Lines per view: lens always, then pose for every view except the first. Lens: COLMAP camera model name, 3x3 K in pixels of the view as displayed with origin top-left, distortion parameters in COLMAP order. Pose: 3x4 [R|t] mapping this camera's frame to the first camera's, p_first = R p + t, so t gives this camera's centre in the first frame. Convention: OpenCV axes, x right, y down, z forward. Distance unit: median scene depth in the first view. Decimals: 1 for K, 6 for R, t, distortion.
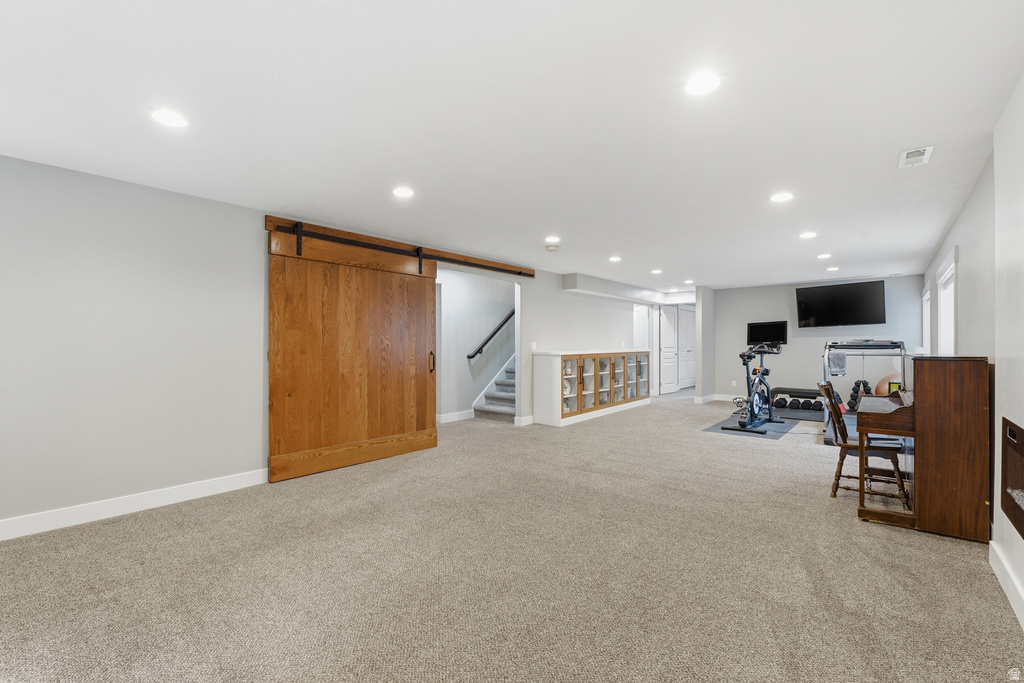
lens RADIAL K [[451.8, 0, 512.8], [0, 451.8, 343.5], [0, 0, 1]] dist [-0.013876, 0.002556]
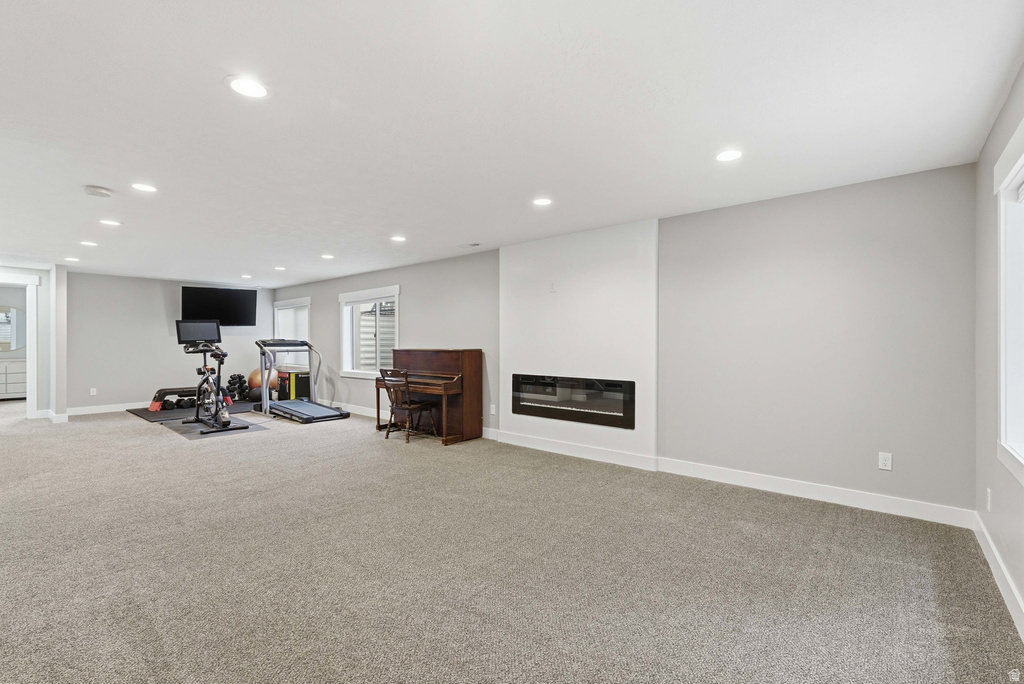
lens RADIAL K [[451.8, 0, 512.3], [0, 451.8, 342.7], [0, 0, 1]] dist [-0.013876, 0.002556]
pose [[0.014942, -0.002418, 0.999885, -0.463471], [-0.000121, 0.999997, 0.002420, -0.001491], [-0.999888, -0.000157, 0.014941, 0.353017]]
